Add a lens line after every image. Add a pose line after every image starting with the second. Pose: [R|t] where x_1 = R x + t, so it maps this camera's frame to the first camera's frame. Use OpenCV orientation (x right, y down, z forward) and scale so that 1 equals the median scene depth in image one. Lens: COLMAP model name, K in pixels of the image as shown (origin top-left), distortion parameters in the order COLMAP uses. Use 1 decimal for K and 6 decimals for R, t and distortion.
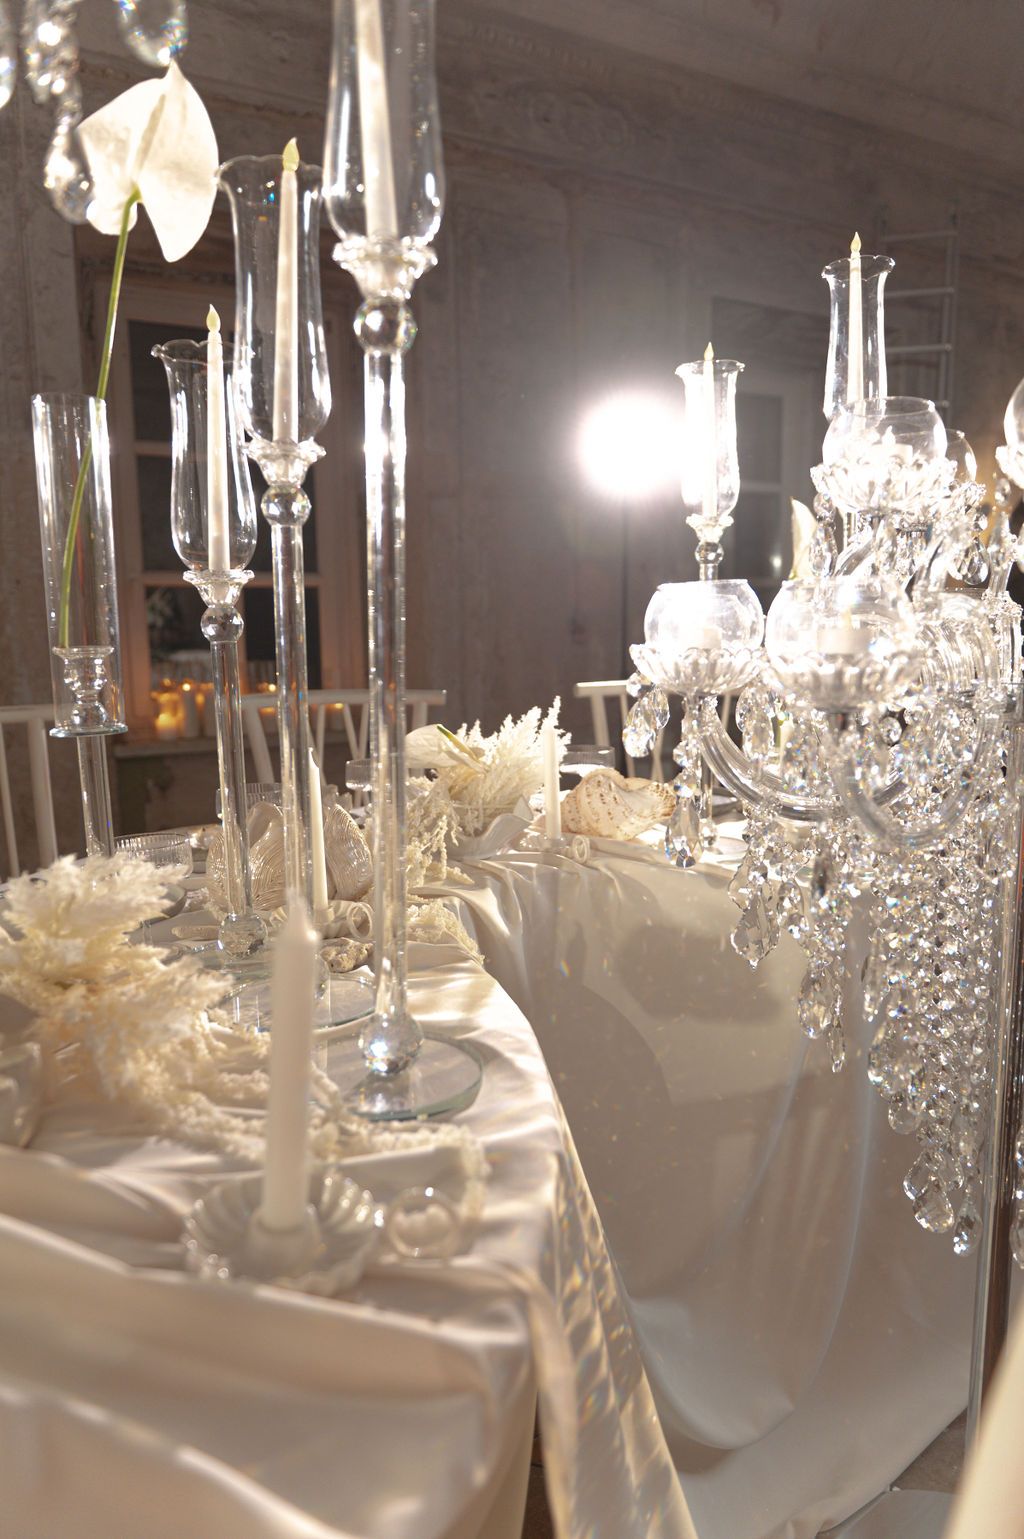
lens RADIAL K [[1035.0, 0, 512.0], [0, 1035.0, 769.5], [0, 0, 1]] dist [-0.006416, -0.002653]
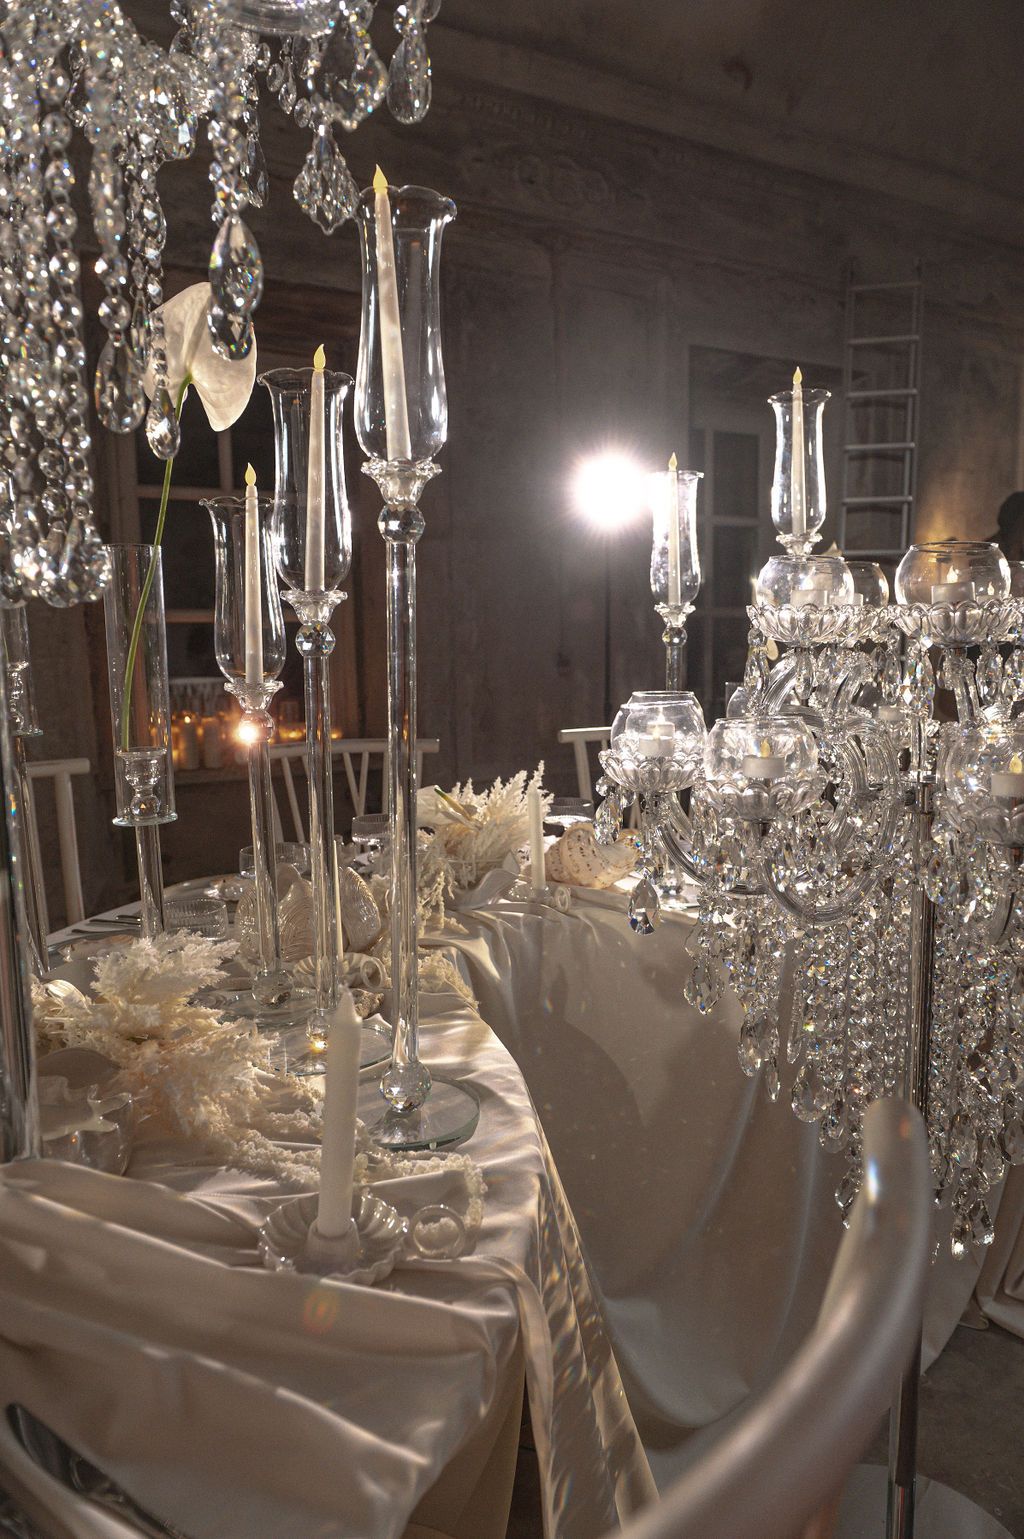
lens RADIAL K [[1054.0, 0, 518.3], [0, 1054.0, 755.4], [0, 0, 1]] dist [-0.003362, 0.001109]
pose [[0.999839, -0.004207, 0.017422, -0.002137], [0.004481, 0.999866, -0.015738, -0.100687], [-0.017353, 0.015813, 0.999724, -0.245414]]
